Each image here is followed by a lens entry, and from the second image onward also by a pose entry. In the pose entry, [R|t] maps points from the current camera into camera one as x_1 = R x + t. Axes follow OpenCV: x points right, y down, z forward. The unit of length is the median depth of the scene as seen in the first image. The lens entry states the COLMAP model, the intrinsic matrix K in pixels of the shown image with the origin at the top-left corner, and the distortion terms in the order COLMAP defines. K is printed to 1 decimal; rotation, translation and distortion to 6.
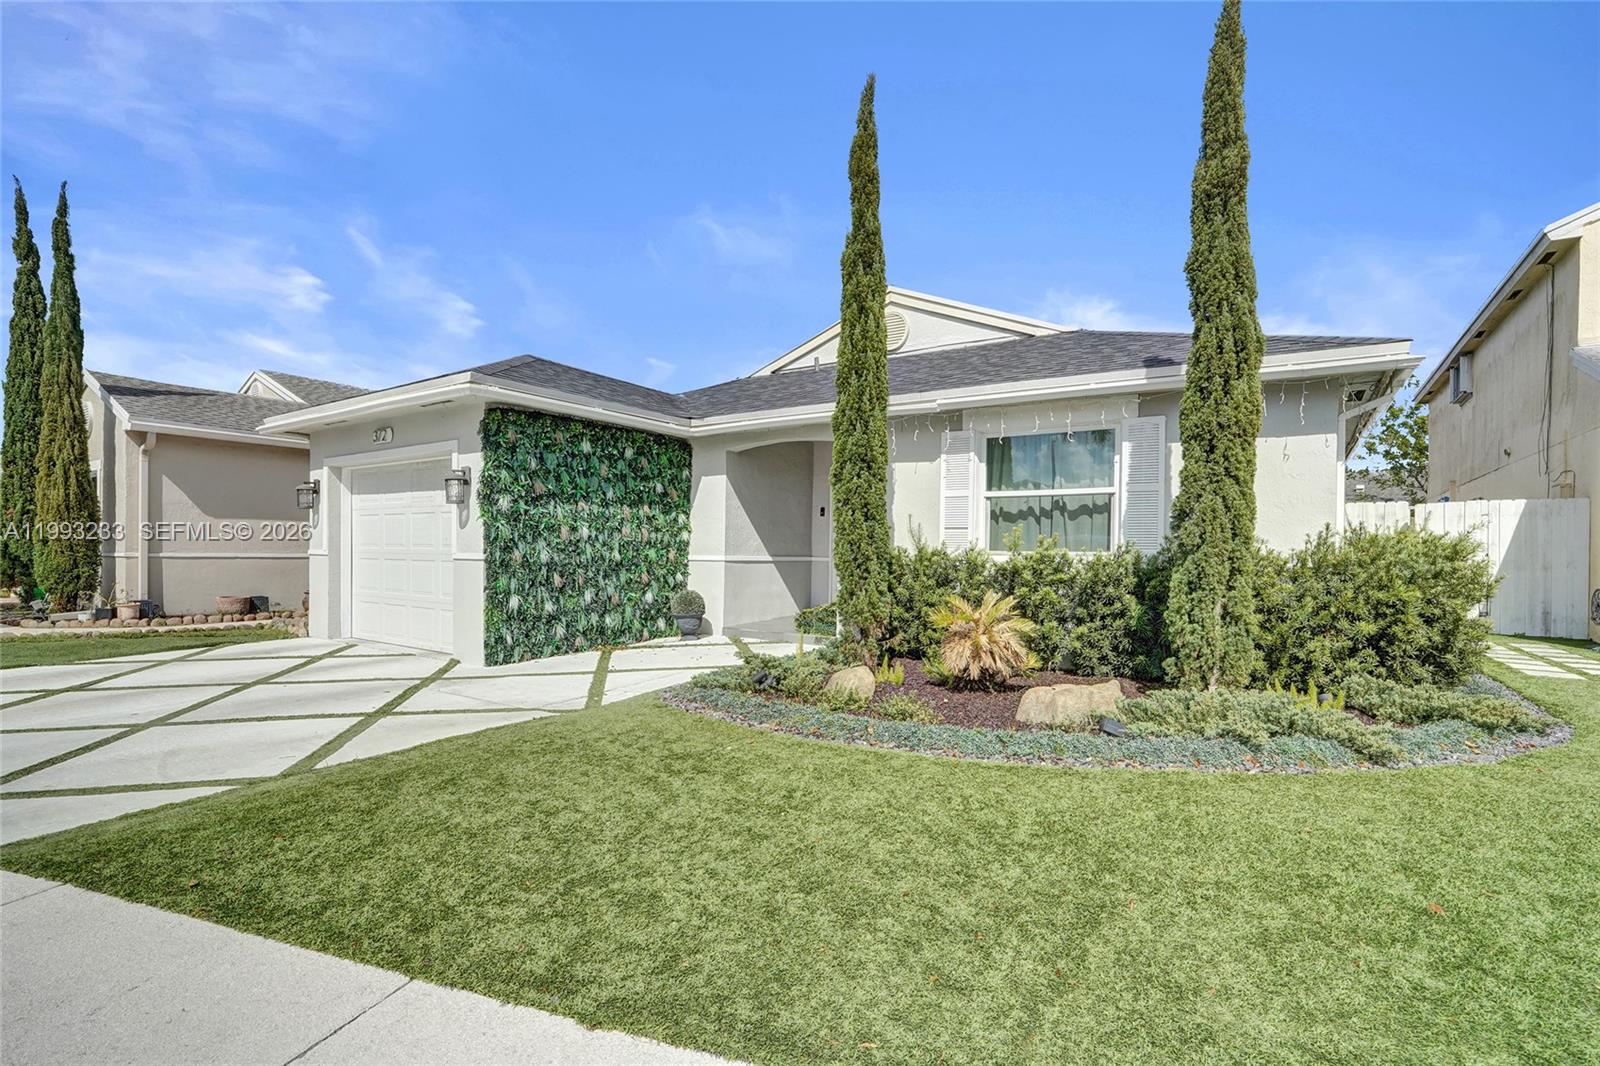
lens RADIAL K [[733.0, 0, 781.1], [0, 733.0, 553.2], [0, 0, 1]] dist [-0.036067, 0.007135]
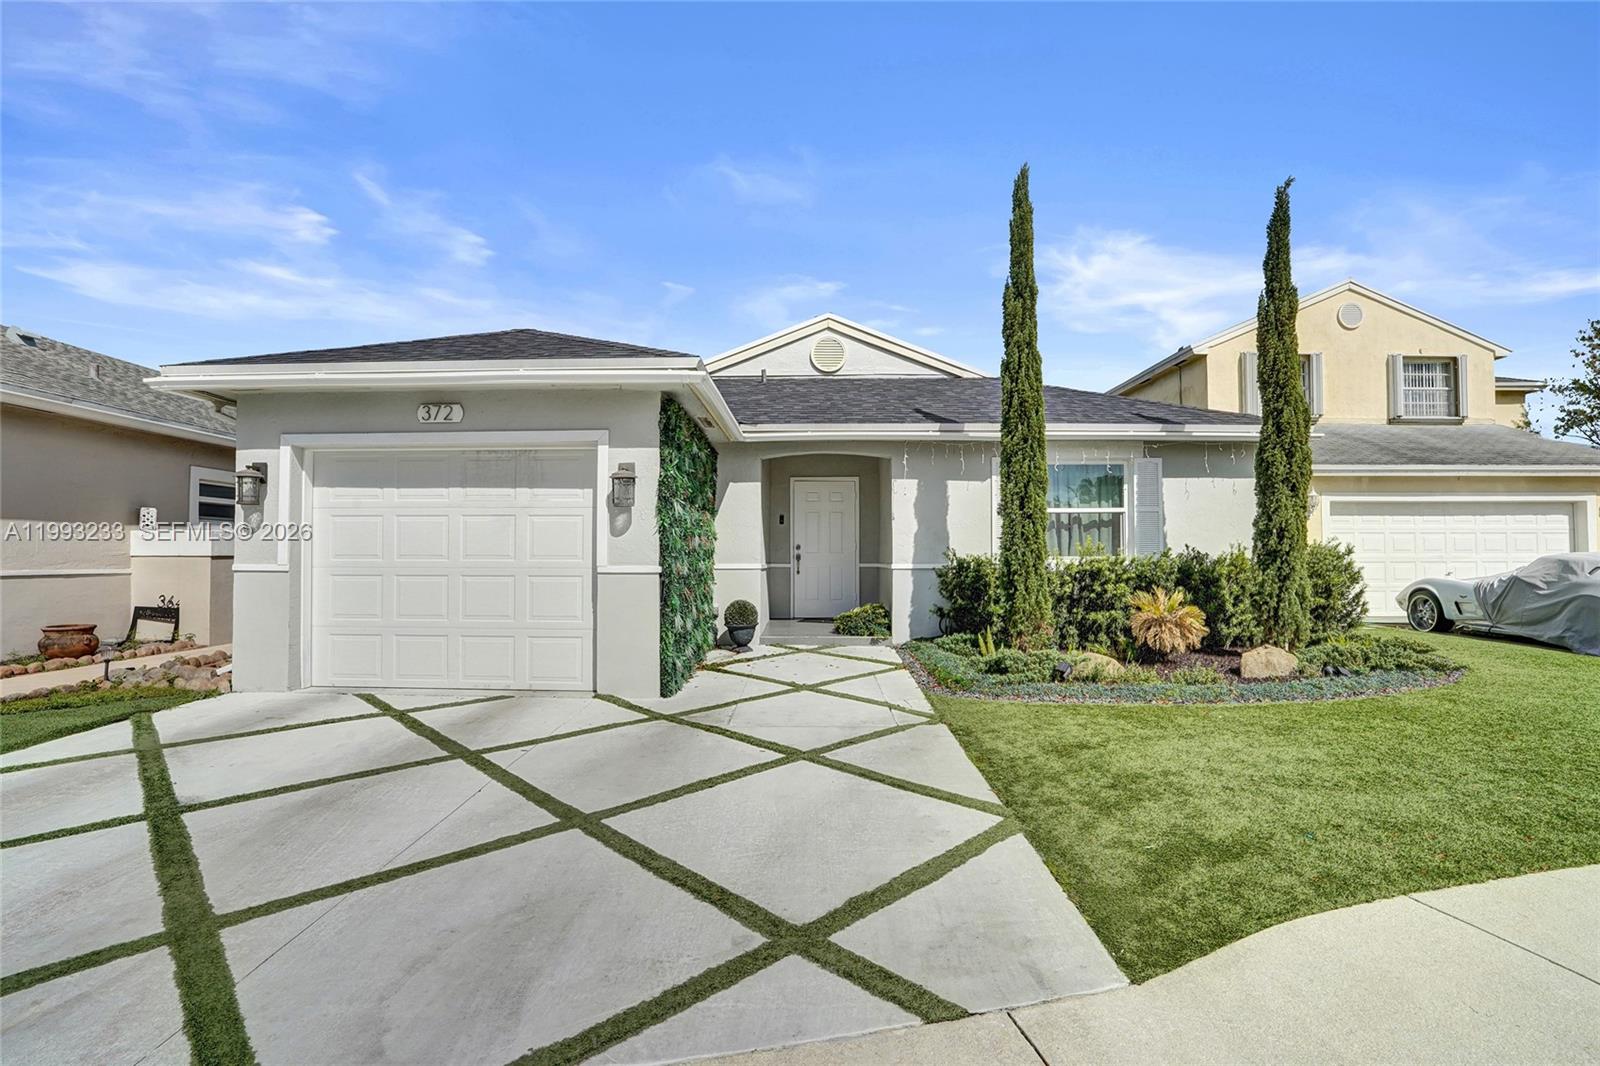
lens RADIAL K [[733.0, 0, 792.9], [0, 733.0, 534.9], [0, 0, 1]] dist [-0.036067, 0.007135]
pose [[0.843141, 0.004687, 0.537673, -0.624997], [0.010035, 0.999651, -0.024450, -0.011857], [-0.537600, 0.026010, 0.842799, 0.159047]]
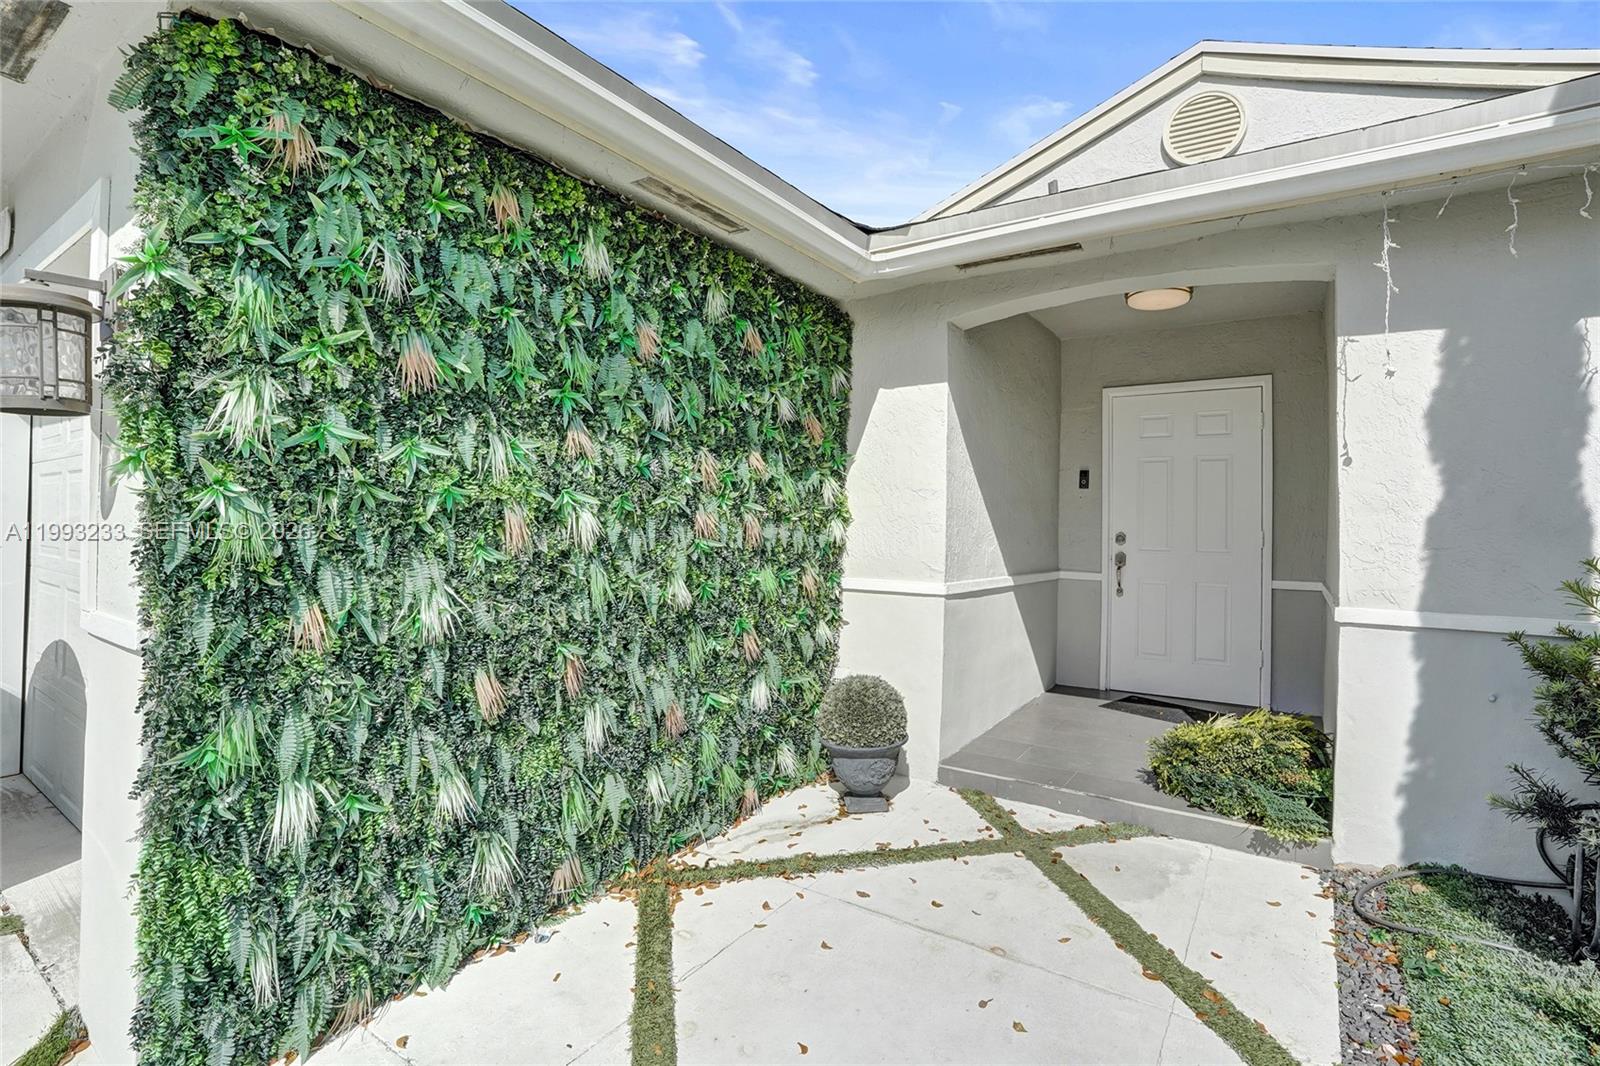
lens RADIAL K [[733.0, 0, 811.2], [0, 733.0, 517.1], [0, 0, 1]] dist [-0.036067, 0.007135]
pose [[0.999815, 0.010185, 0.016298, -0.171225], [-0.009927, 0.999825, -0.015827, -0.027899], [-0.016456, 0.015662, 0.999742, 0.661444]]
